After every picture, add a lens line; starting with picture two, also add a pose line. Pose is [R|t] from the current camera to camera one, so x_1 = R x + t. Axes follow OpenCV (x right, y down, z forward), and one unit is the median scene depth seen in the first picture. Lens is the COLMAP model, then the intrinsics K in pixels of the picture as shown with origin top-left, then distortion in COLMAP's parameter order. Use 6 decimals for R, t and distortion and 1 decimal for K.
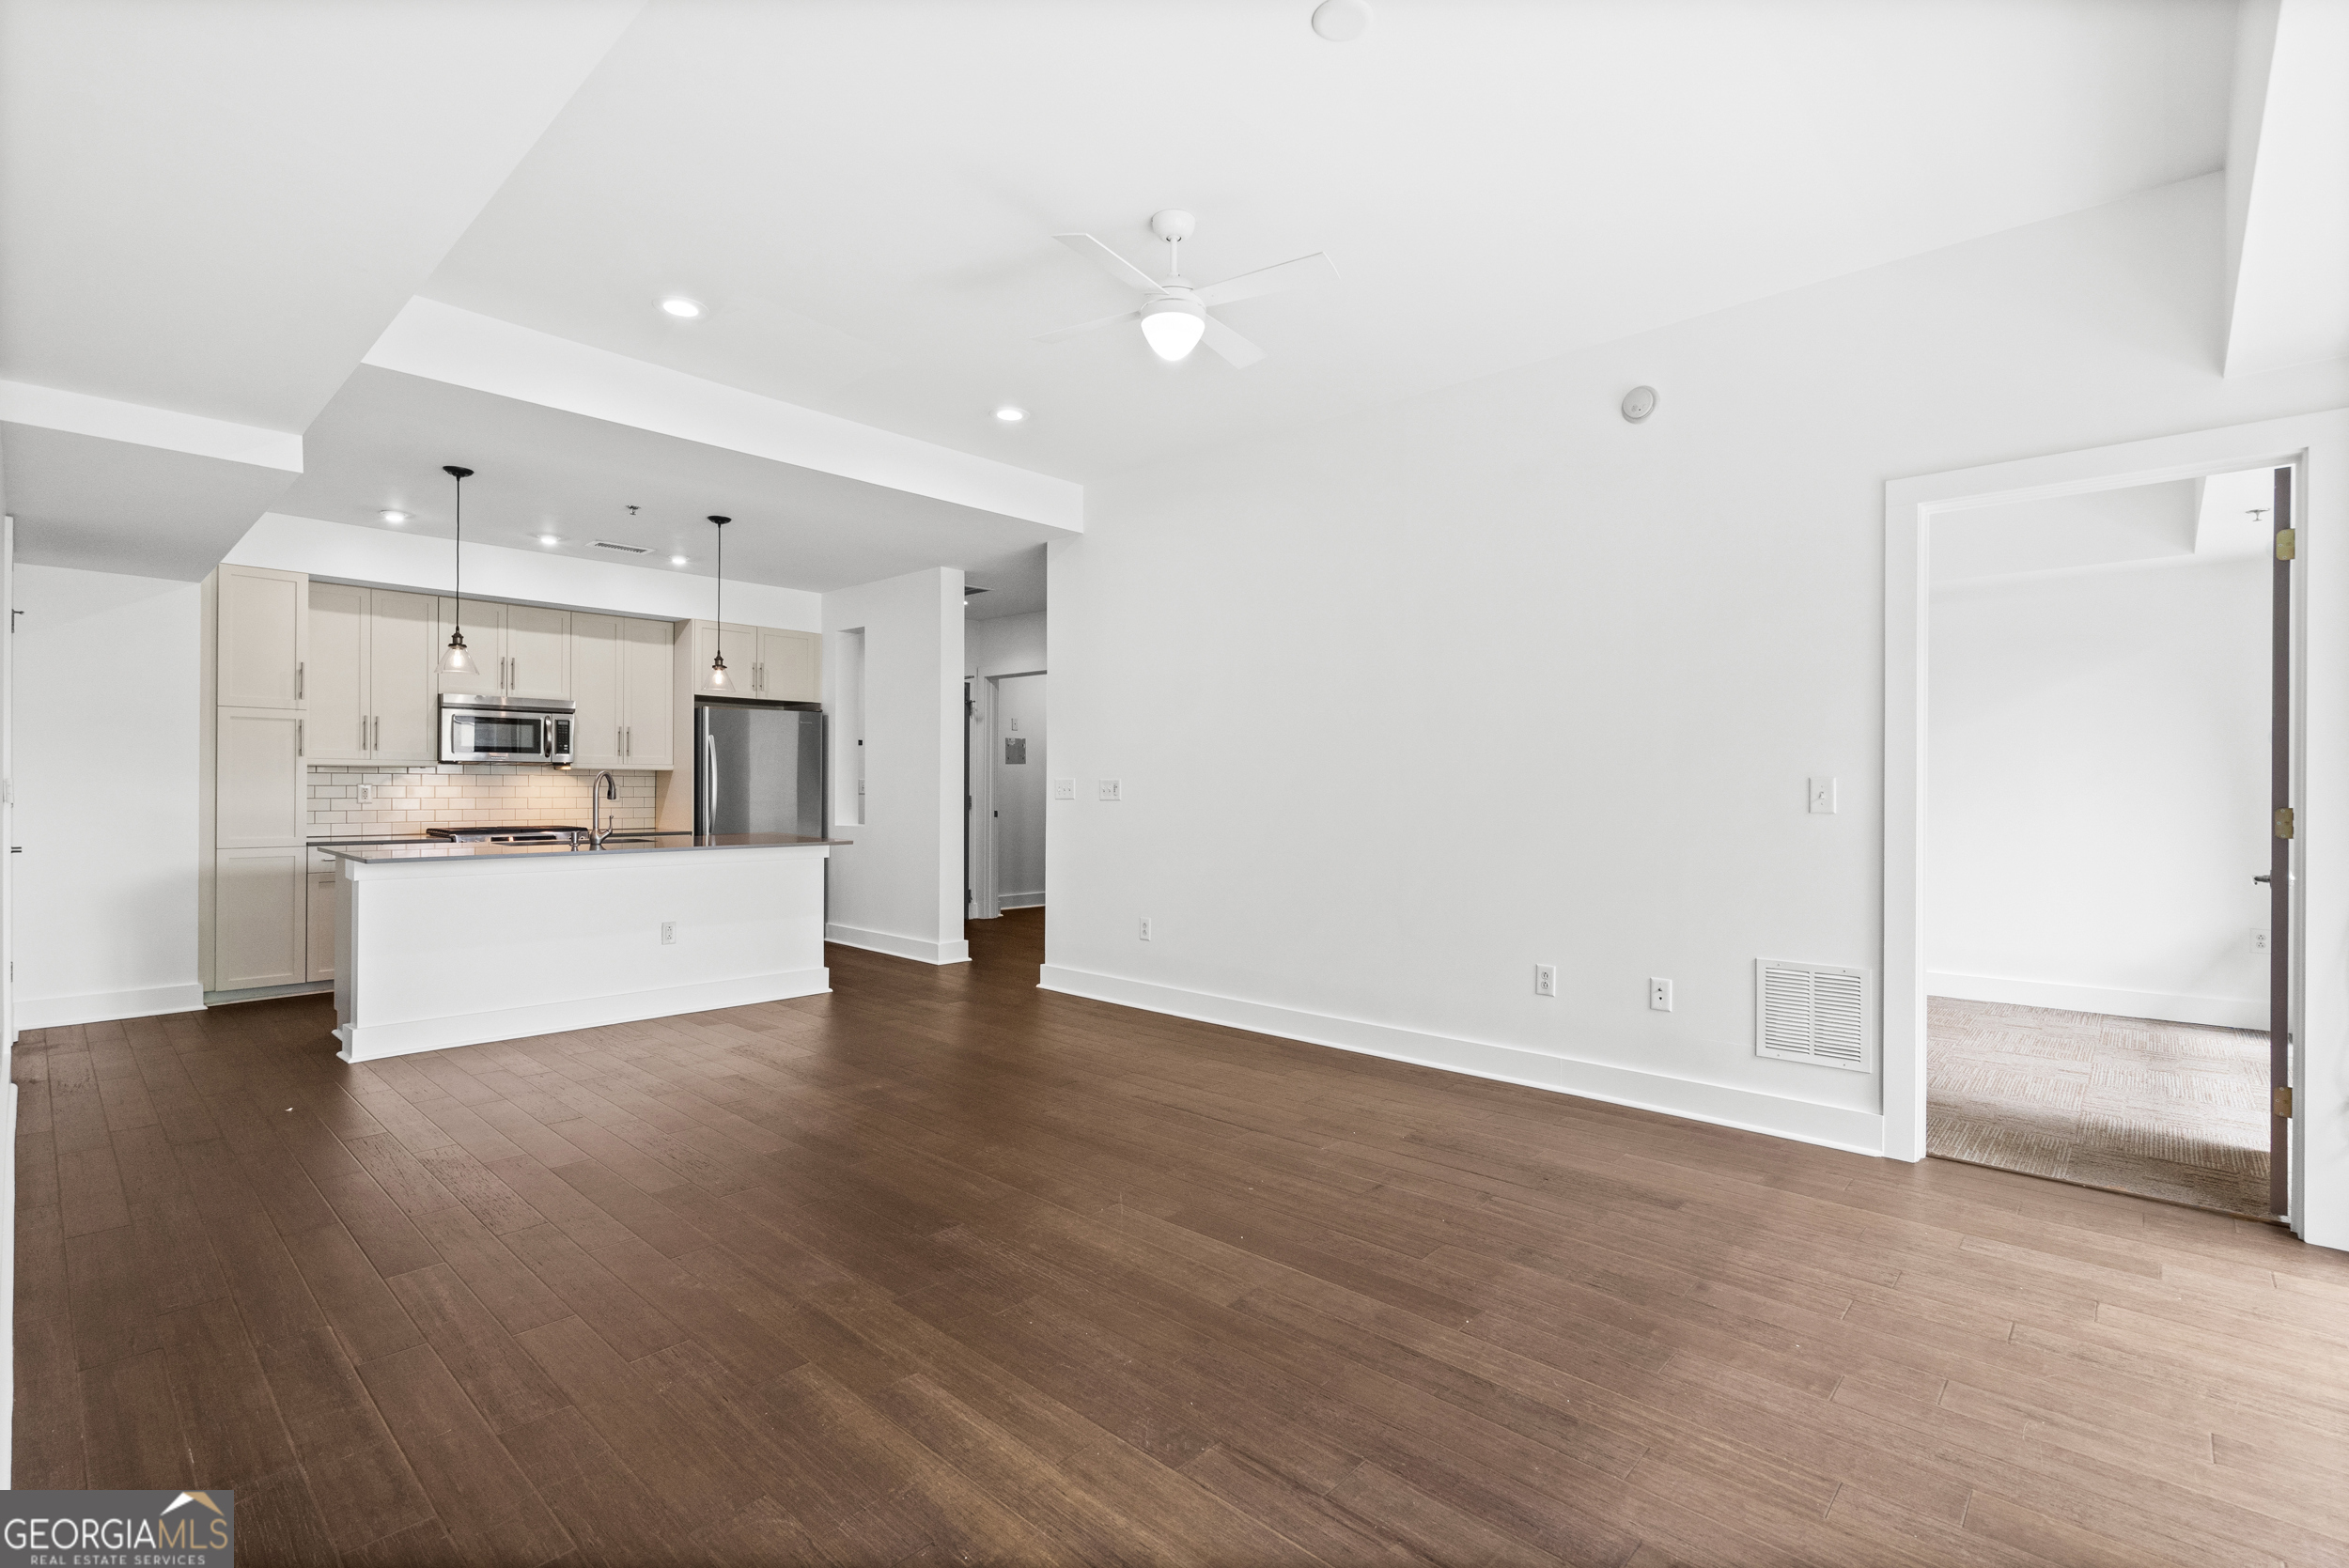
lens RADIAL K [[1075.4, 0, 1174.5], [0, 1075.4, 784.0], [0, 0, 1]] dist [-0.009584, 0.001192]
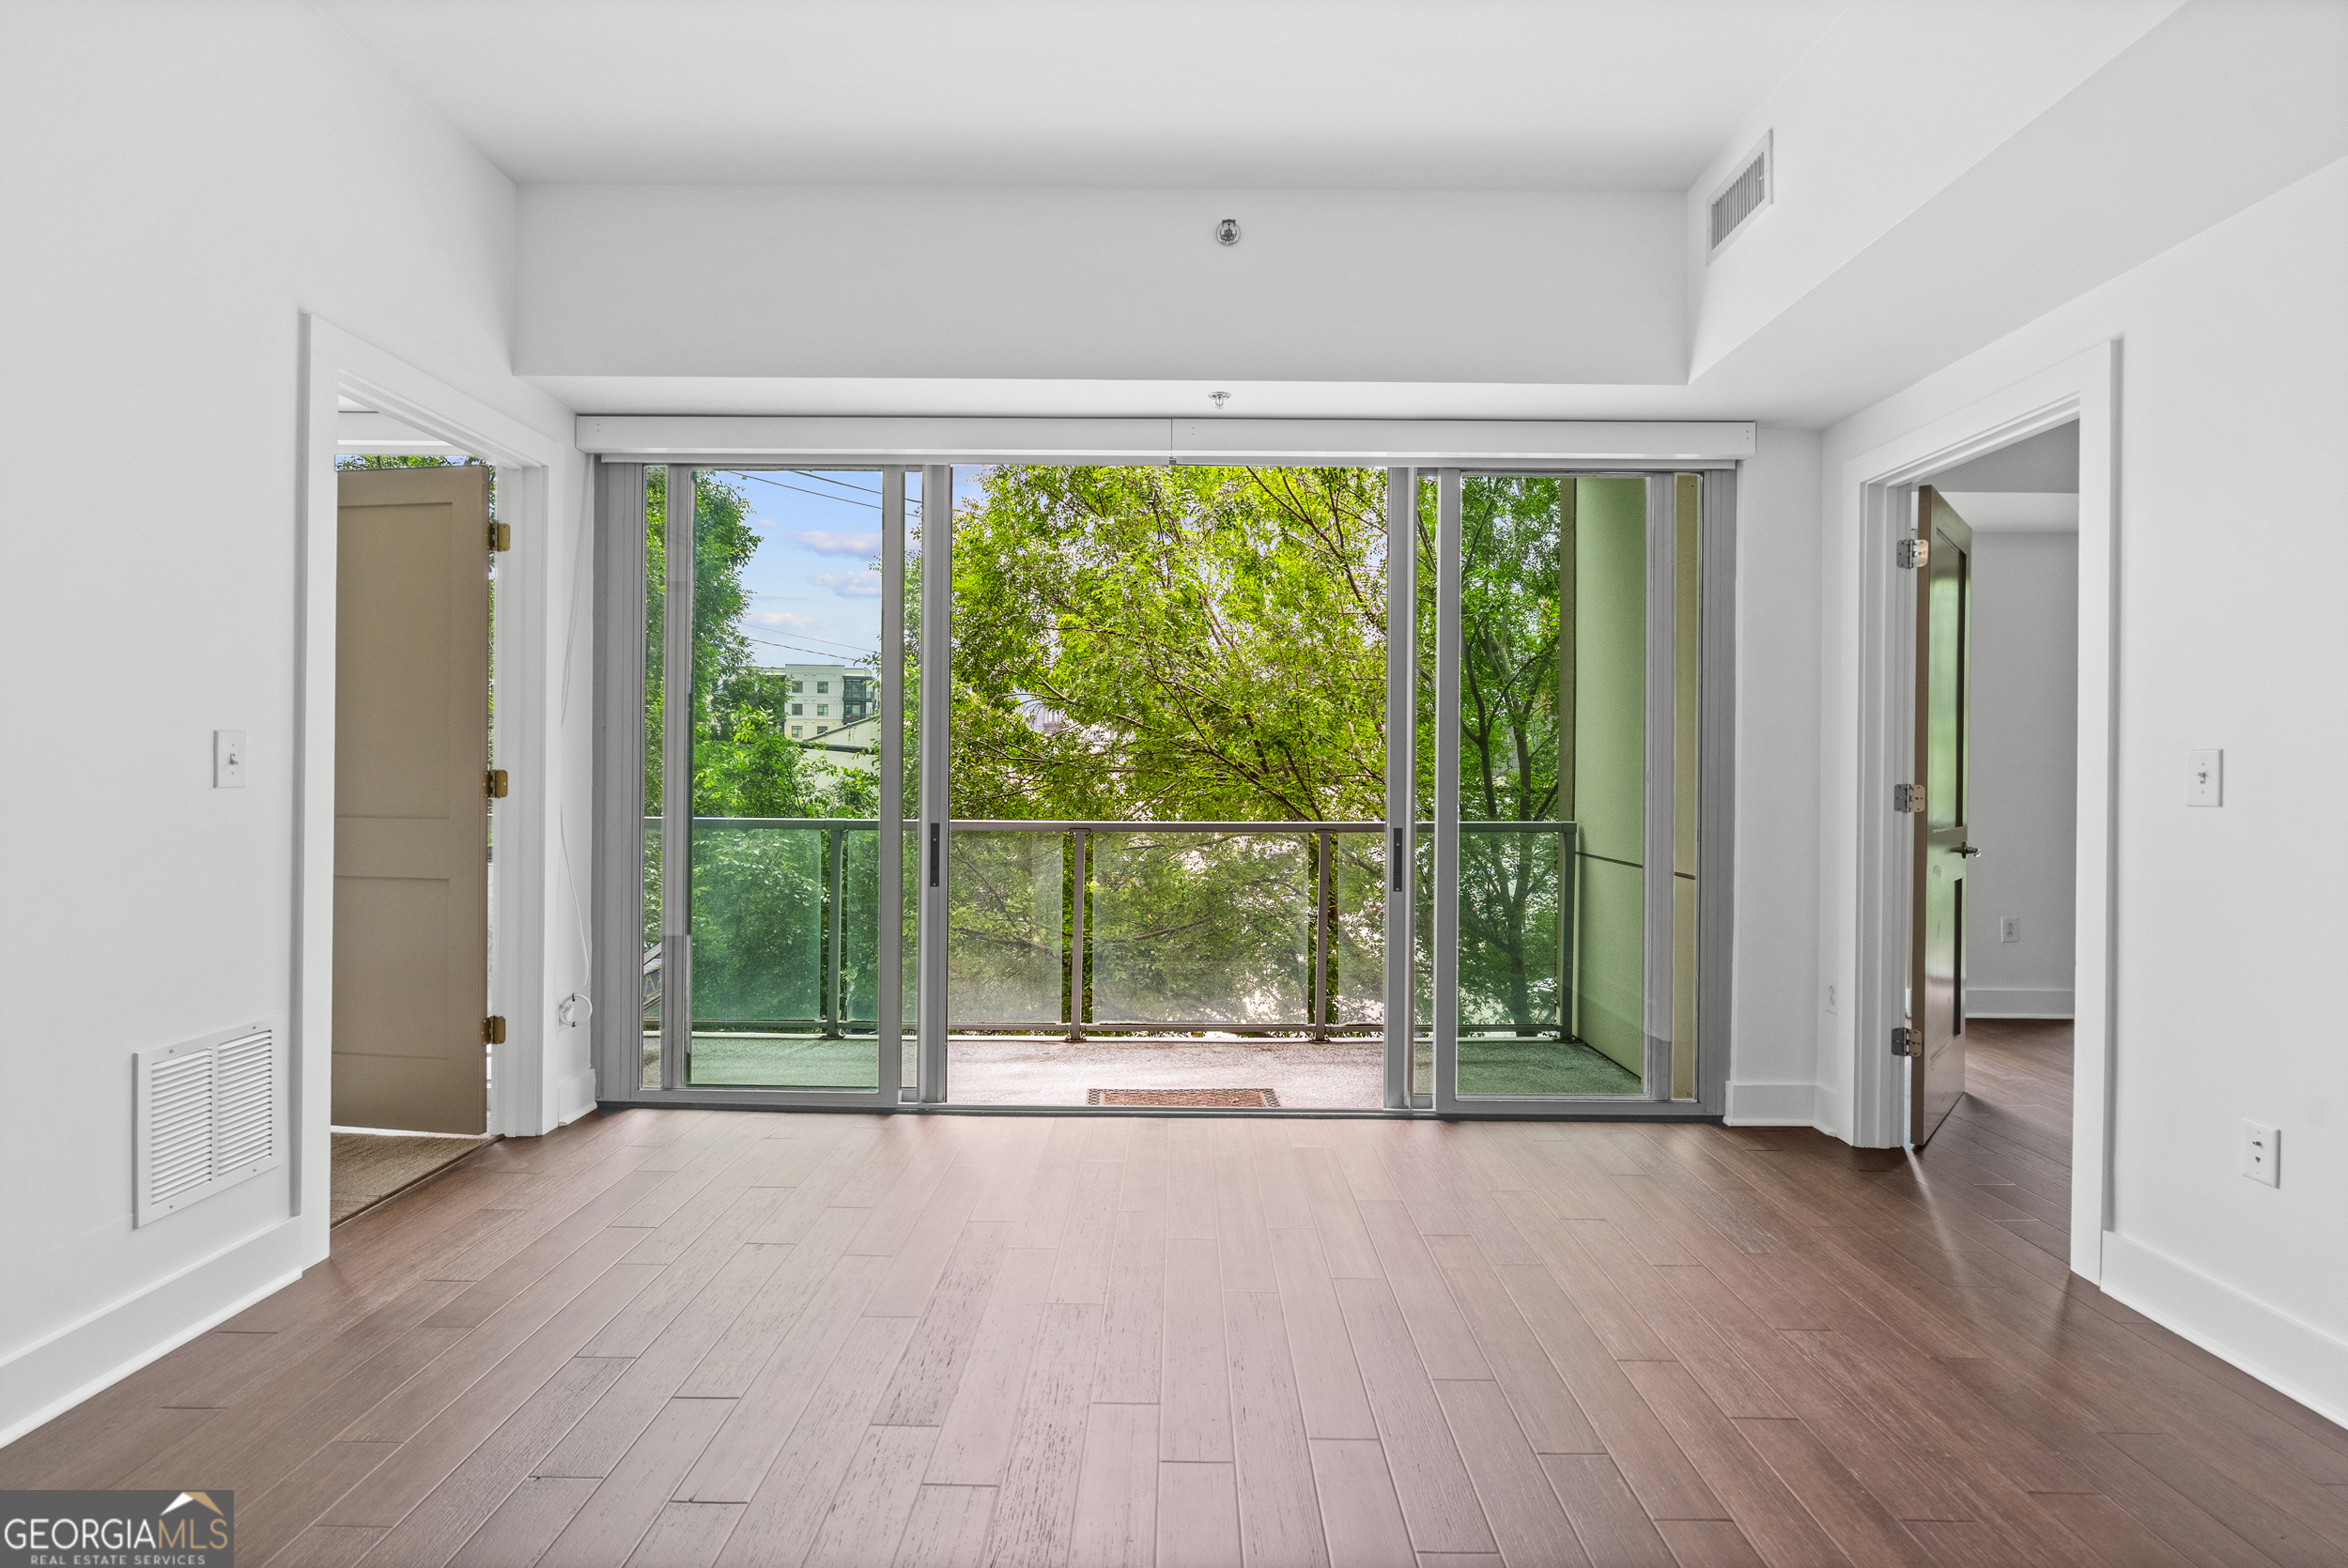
lens RADIAL K [[1074.9, 0, 1174.0], [0, 1074.9, 784.0], [0, 0, 1]] dist [-0.009584, 0.001192]
pose [[-0.669396, -0.019842, 0.742640, -0.132557], [-0.016807, 0.999792, 0.011564, 0.005080], [-0.742715, -0.004740, -0.669591, 0.581965]]
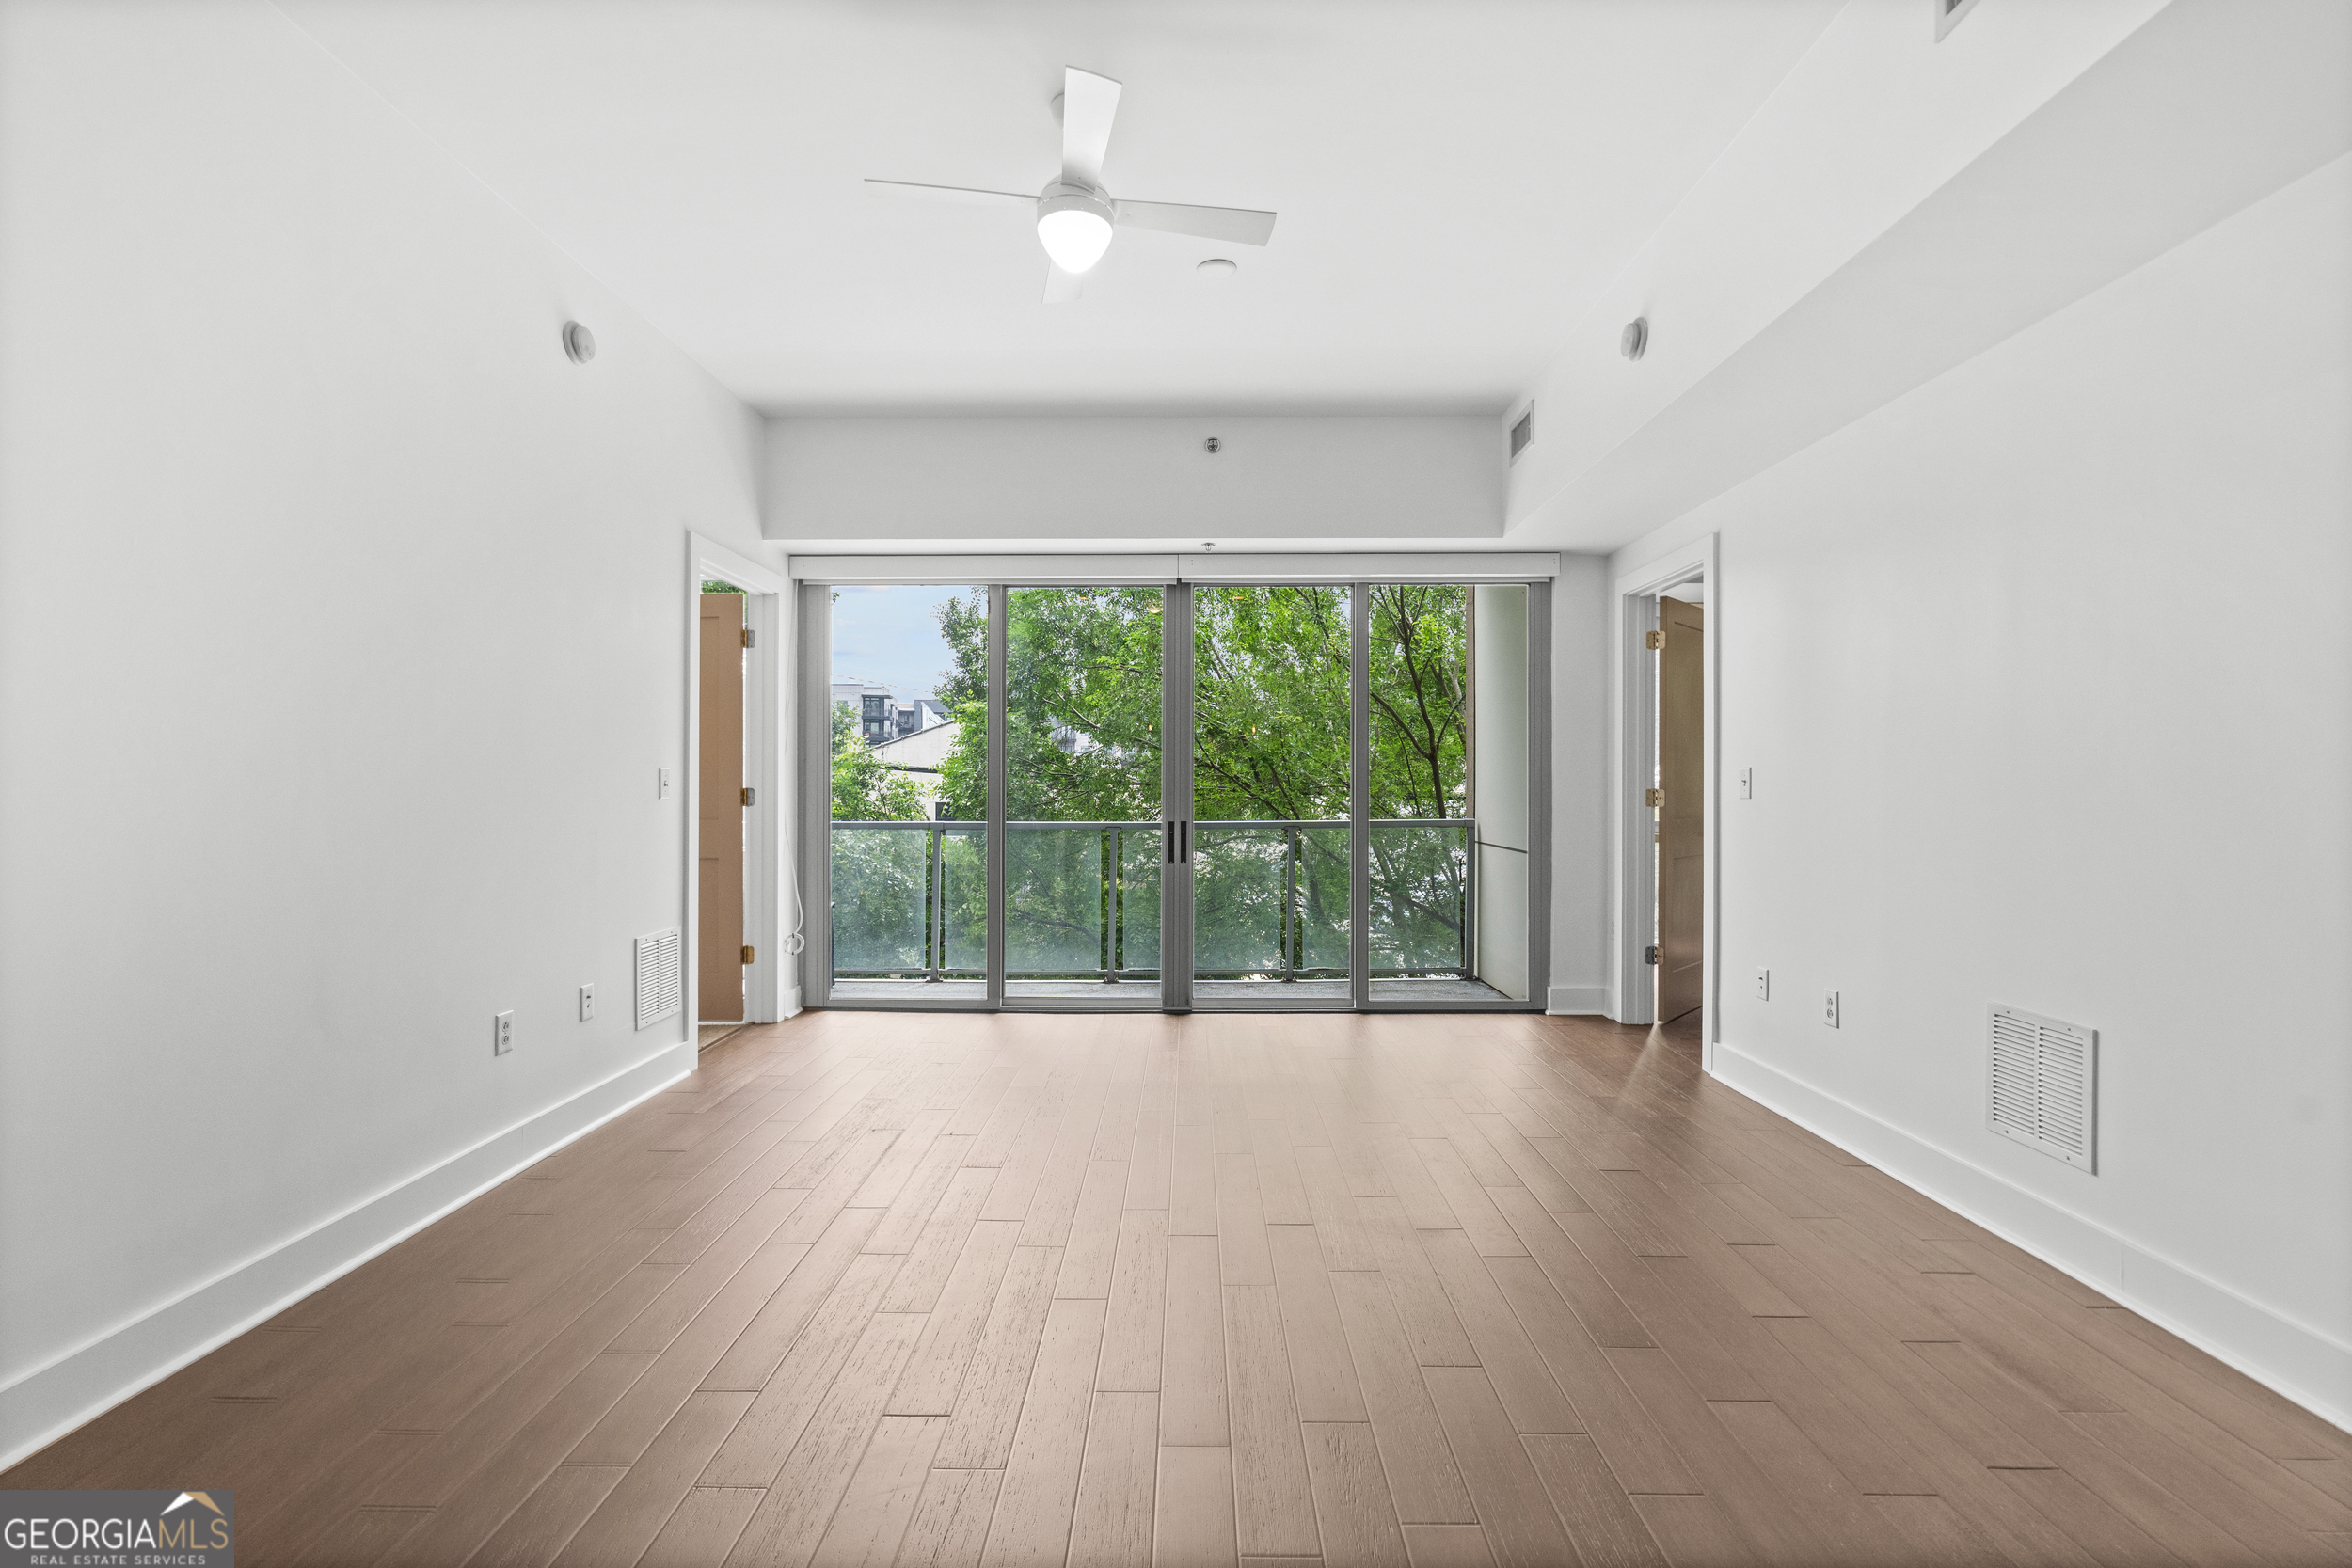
lens RADIAL K [[1076.7, 0, 1176.0], [0, 1076.7, 784.0], [0, 0, 1]] dist [-0.009584, 0.001192]
pose [[-0.664283, -0.005587, 0.747460, -0.356124], [-0.007715, 0.999970, 0.000618, 0.003823], [-0.747441, -0.005356, -0.664307, 0.781031]]
